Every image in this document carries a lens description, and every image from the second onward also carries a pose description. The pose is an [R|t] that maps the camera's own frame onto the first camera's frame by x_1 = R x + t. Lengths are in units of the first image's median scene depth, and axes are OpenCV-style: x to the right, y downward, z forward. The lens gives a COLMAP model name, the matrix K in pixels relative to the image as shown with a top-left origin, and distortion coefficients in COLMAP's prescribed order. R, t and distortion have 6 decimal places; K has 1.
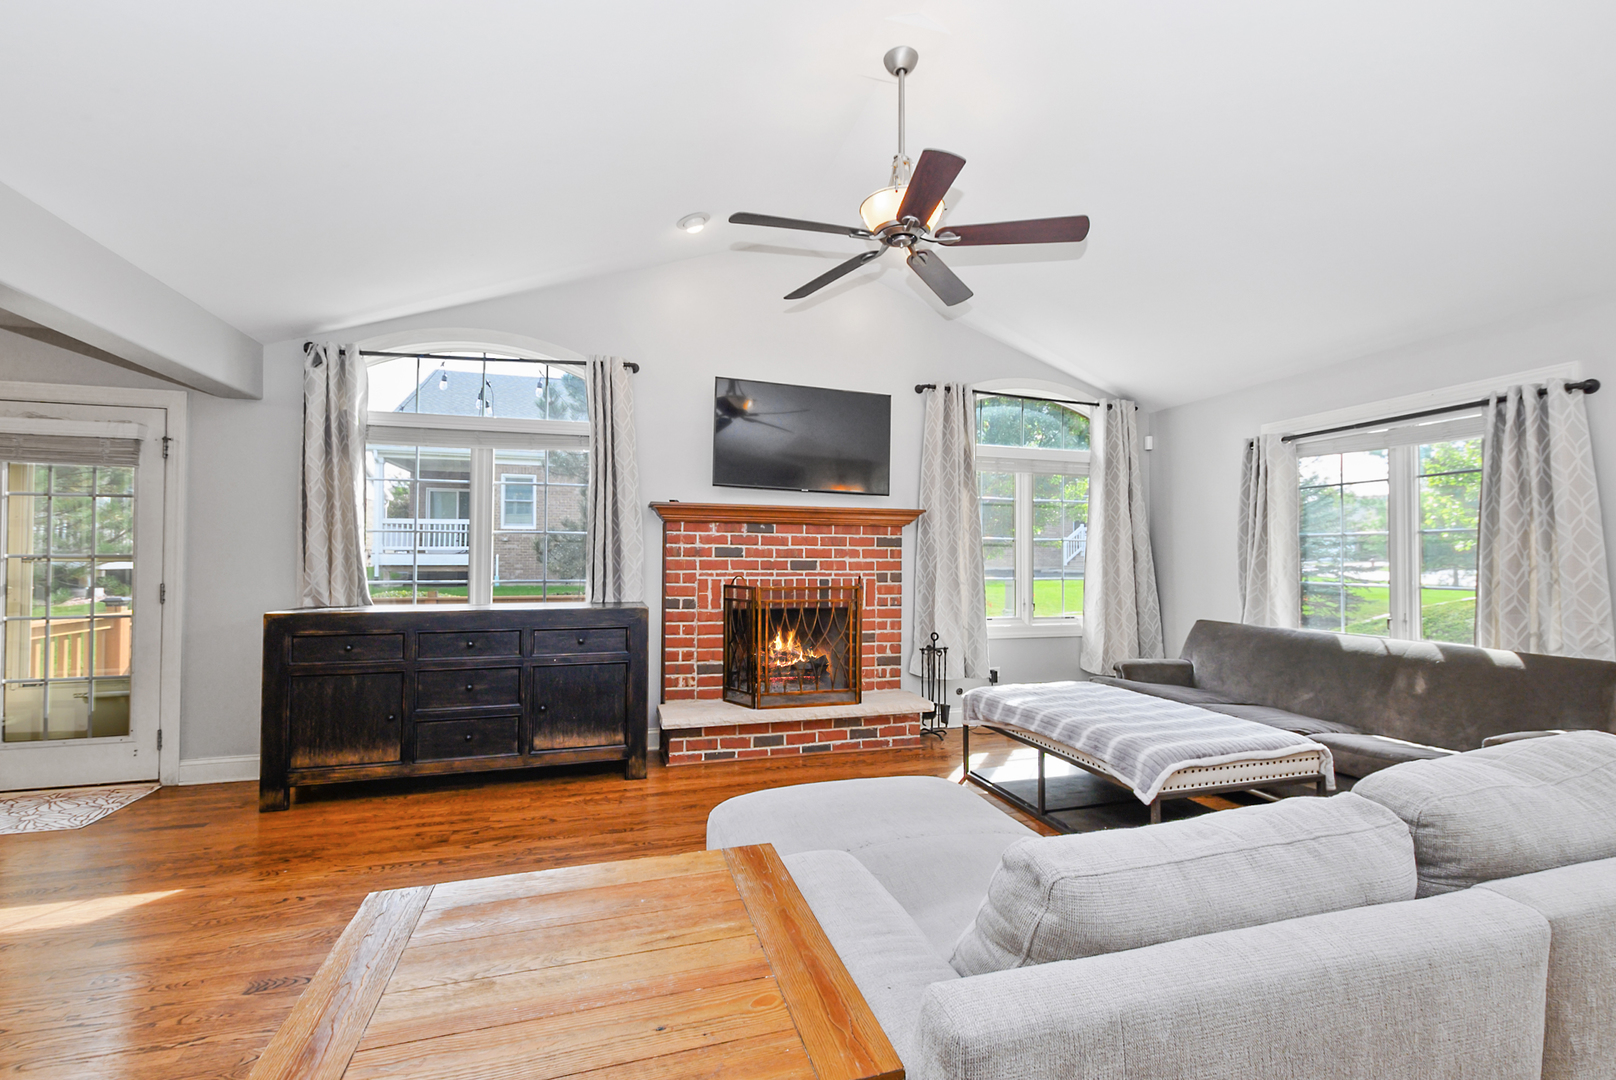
lens RADIAL K [[686.4, 0, 808.0], [0, 686.4, 540.0], [0, 0, 1]] dist [0.001638, 0.000135]
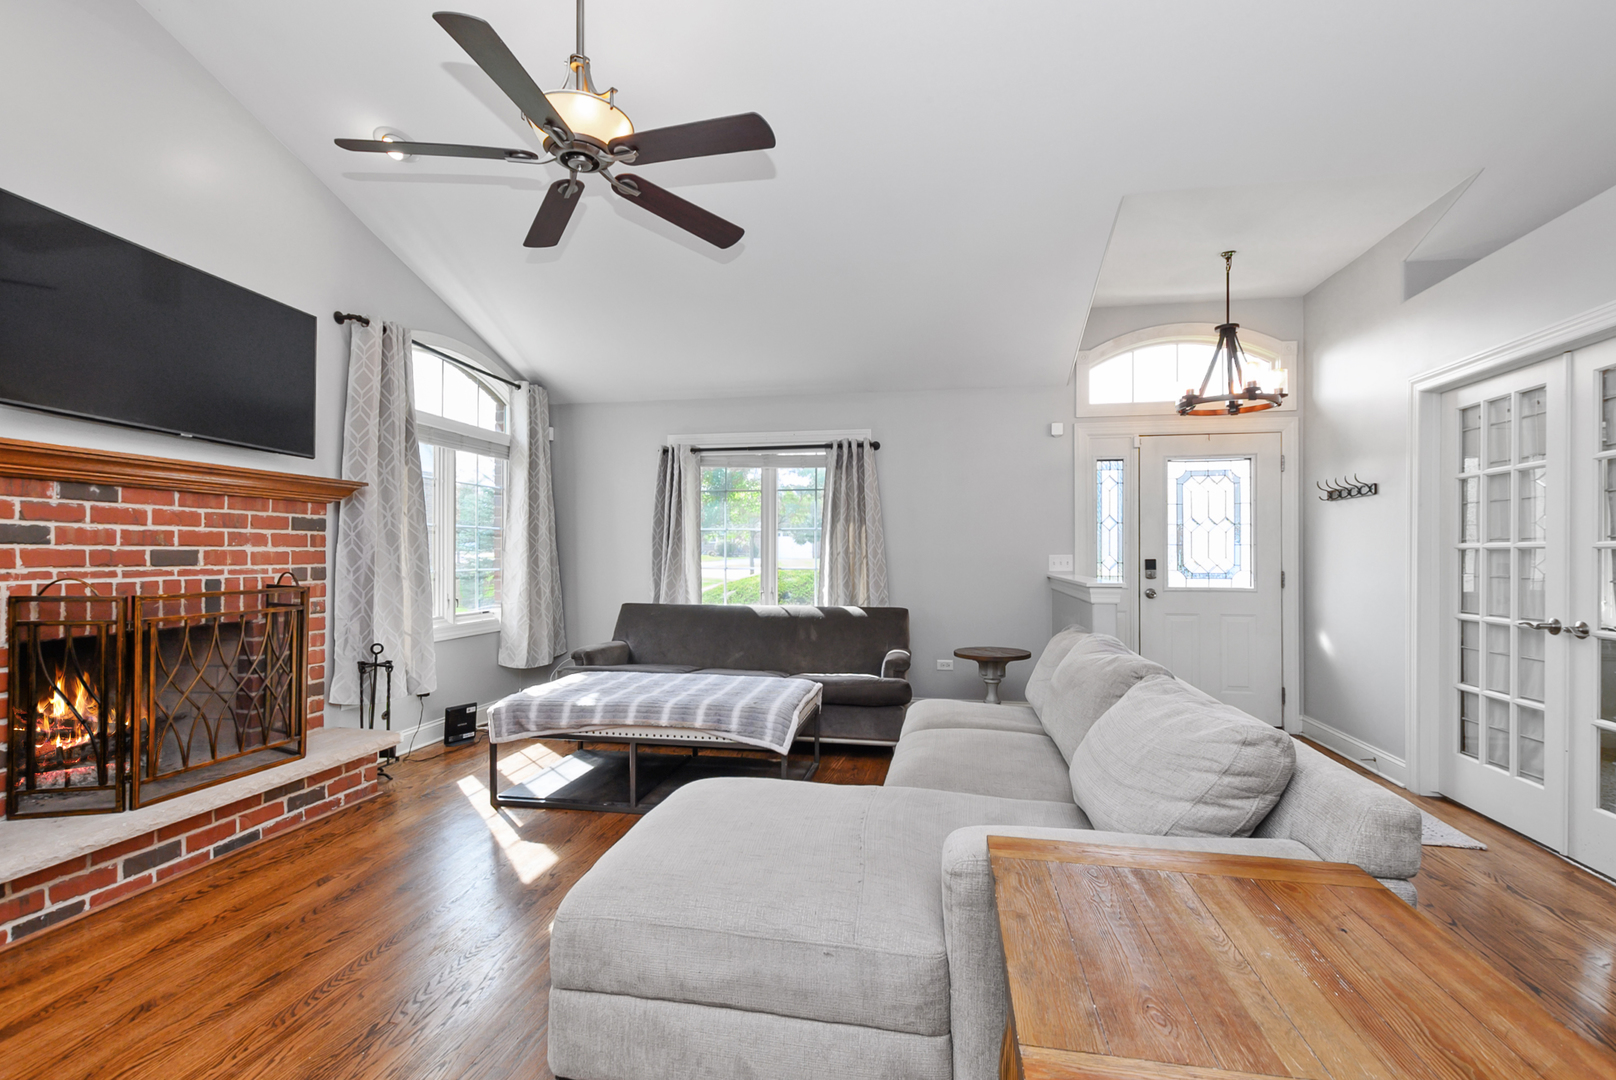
lens RADIAL K [[704.9, 0, 804.3], [0, 704.9, 547.1], [0, 0, 1]] dist [-0.000937, -0.000732]
pose [[0.472263, 0.003367, 0.881451, -0.305340], [-0.023675, 0.999680, 0.008866, 0.008823], [-0.881140, -0.025056, 0.472192, 0.221547]]
